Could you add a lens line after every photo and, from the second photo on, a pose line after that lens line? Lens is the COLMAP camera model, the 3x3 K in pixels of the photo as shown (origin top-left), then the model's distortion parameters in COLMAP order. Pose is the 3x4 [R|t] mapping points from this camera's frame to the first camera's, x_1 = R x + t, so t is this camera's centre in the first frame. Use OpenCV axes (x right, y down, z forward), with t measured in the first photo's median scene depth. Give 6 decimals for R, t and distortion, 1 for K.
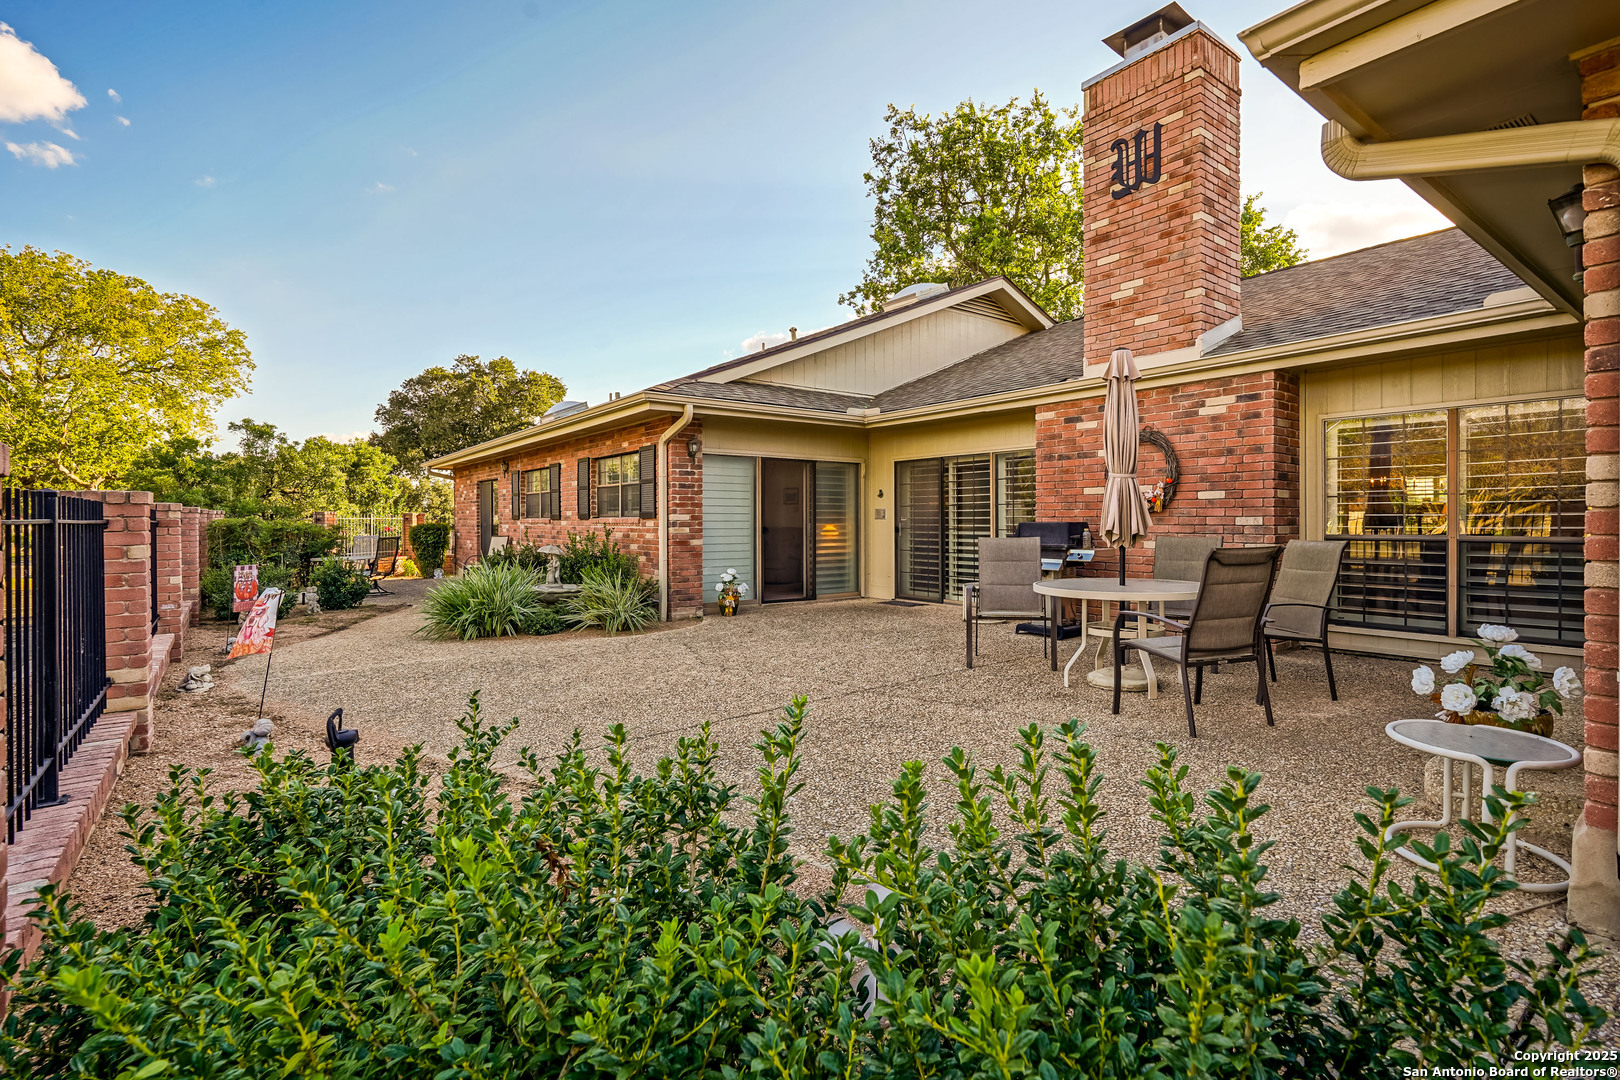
lens RADIAL K [[763.4, 0, 843.9], [0, 763.4, 518.4], [0, 0, 1]] dist [-0.003134, 0.000249]
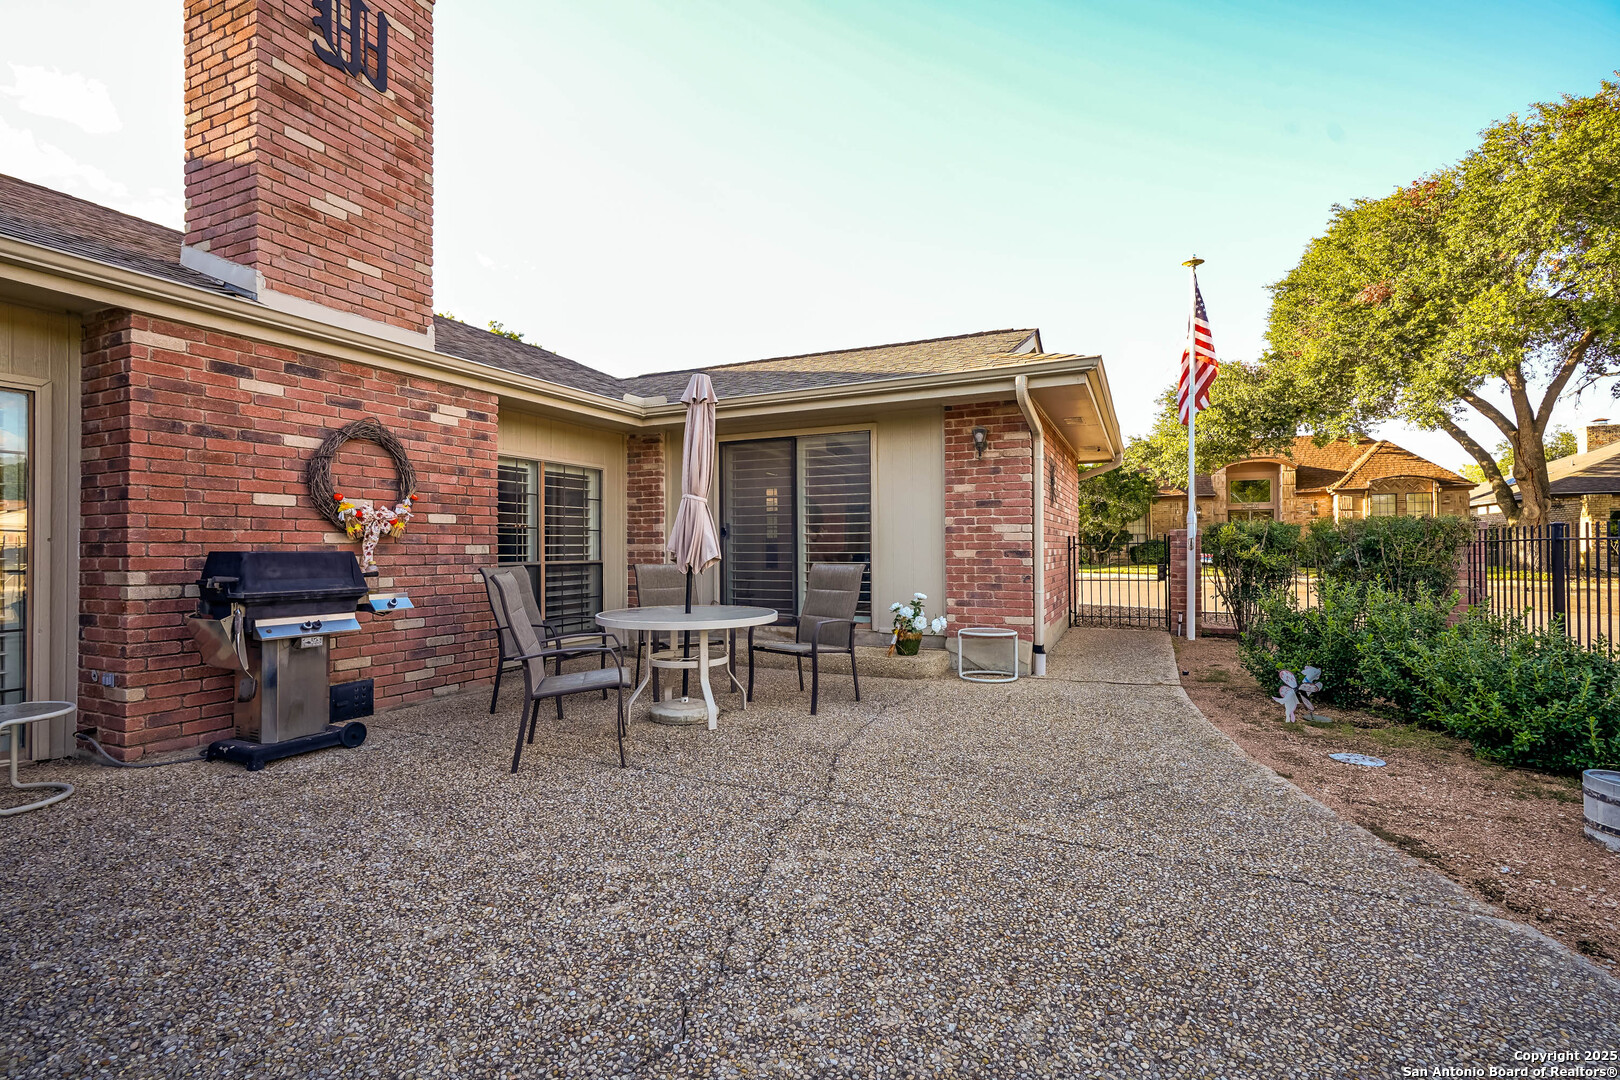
lens RADIAL K [[734.7, 0, 814.4], [0, 734.7, 538.6], [0, 0, 1]] dist [-0.013168, 0.006404]
pose [[-0.458336, 0.016839, 0.888620, -0.405107], [0.005049, 0.999854, -0.016343, 0.006164], [-0.888765, -0.003003, -0.458354, 0.950740]]
